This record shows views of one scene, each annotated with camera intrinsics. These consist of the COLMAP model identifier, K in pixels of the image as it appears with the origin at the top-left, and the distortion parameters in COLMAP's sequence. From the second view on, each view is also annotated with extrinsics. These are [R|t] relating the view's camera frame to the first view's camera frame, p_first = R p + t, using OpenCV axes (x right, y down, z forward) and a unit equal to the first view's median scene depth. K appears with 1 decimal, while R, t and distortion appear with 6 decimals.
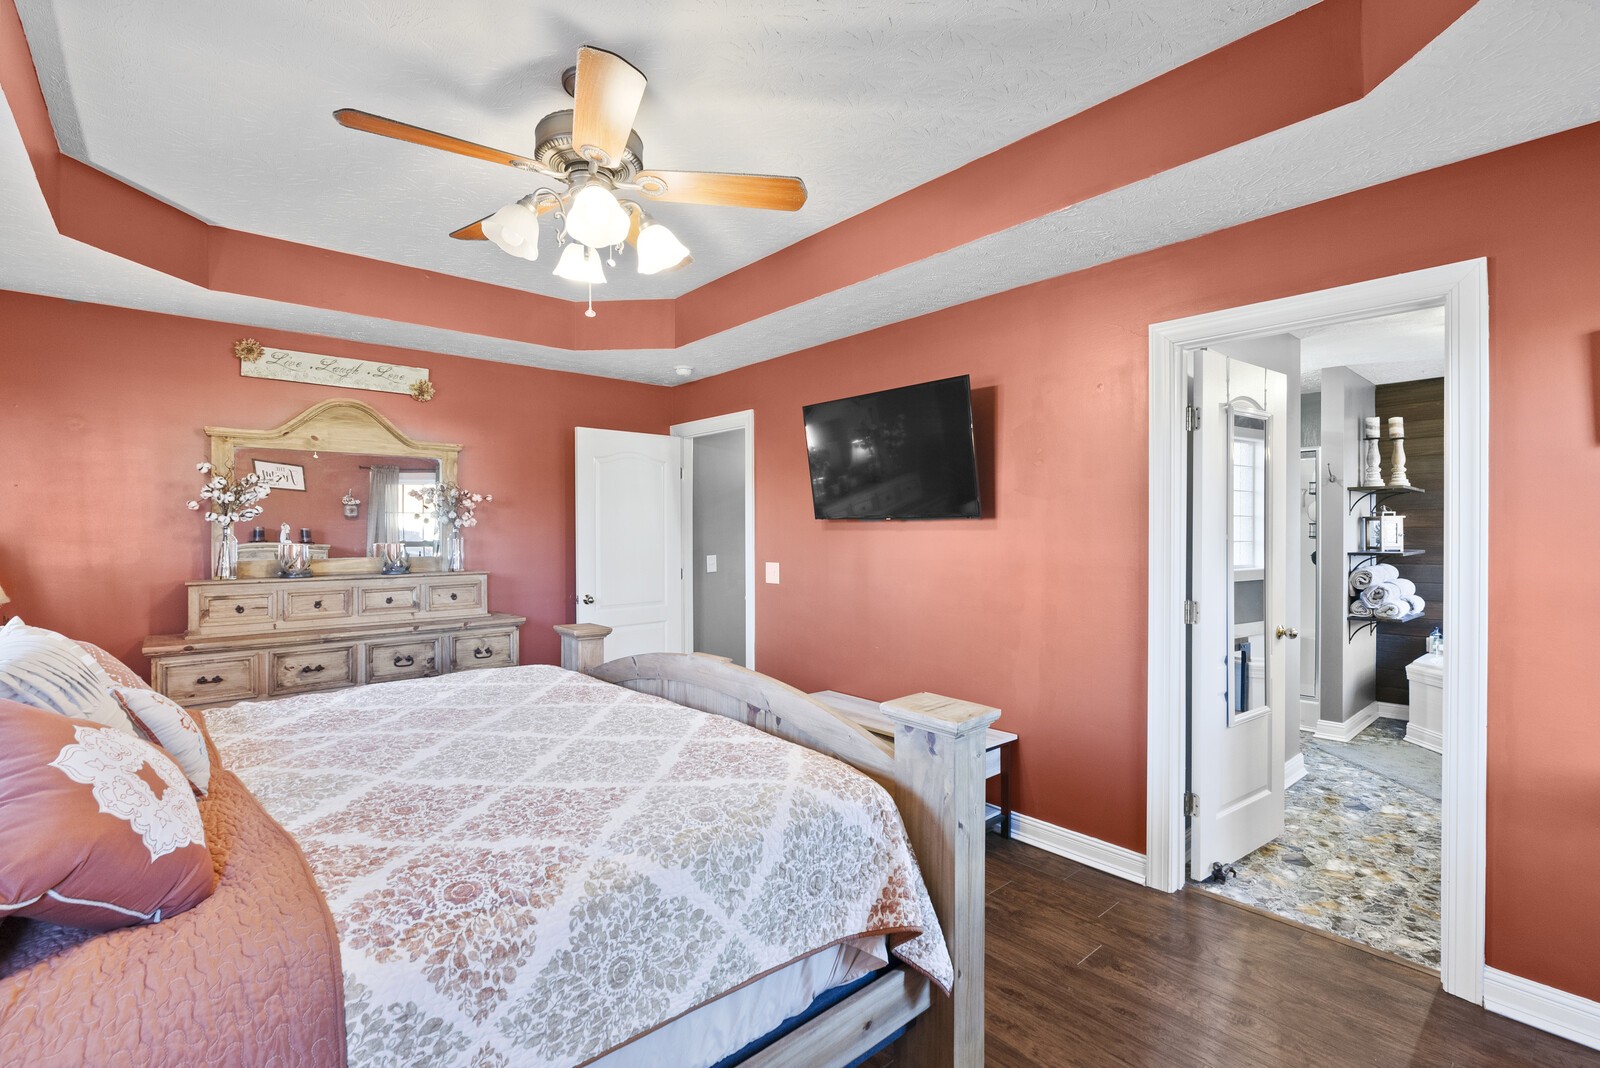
lens RADIAL K [[720.6, 0, 795.0], [0, 720.6, 538.3], [0, 0, 1]] dist [-0.000422, -0.000025]
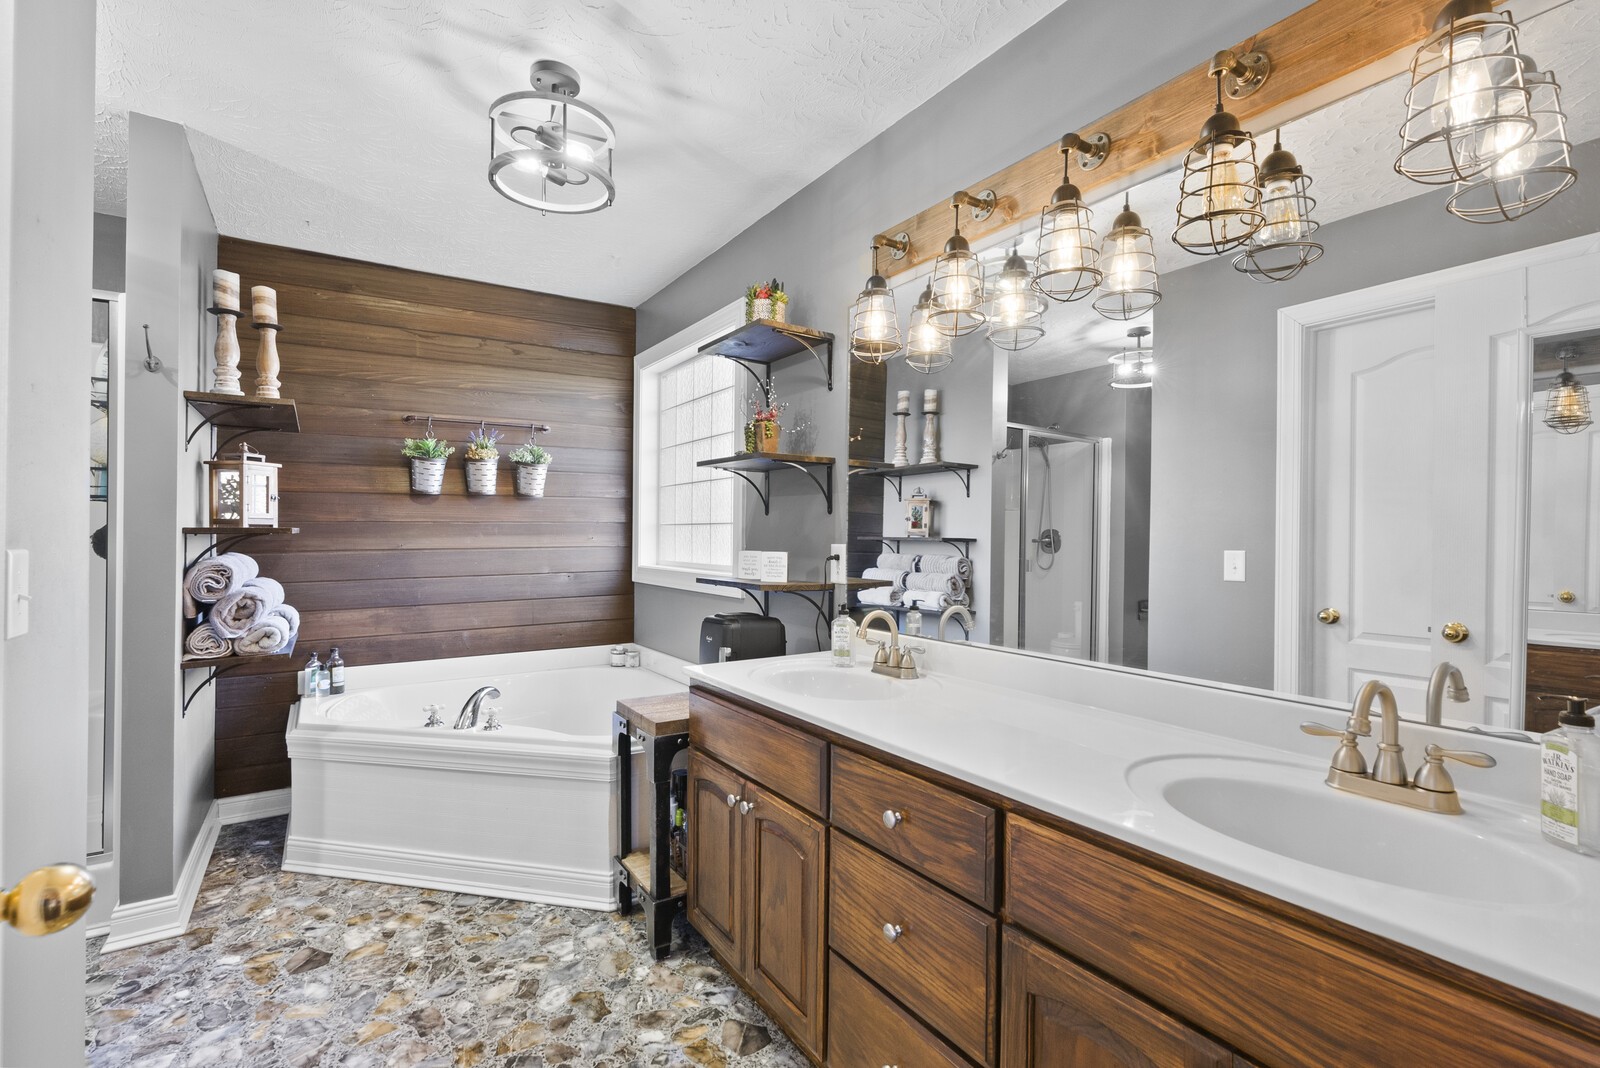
lens RADIAL K [[720.6, 0, 795.0], [0, 720.6, 538.3], [0, 0, 1]] dist [-0.000422, -0.000025]
pose [[0.135676, 0.003467, 0.990747, 0.342776], [0.001719, 0.999992, -0.003735, 0.028625], [-0.990752, 0.002210, 0.135668, 0.523567]]
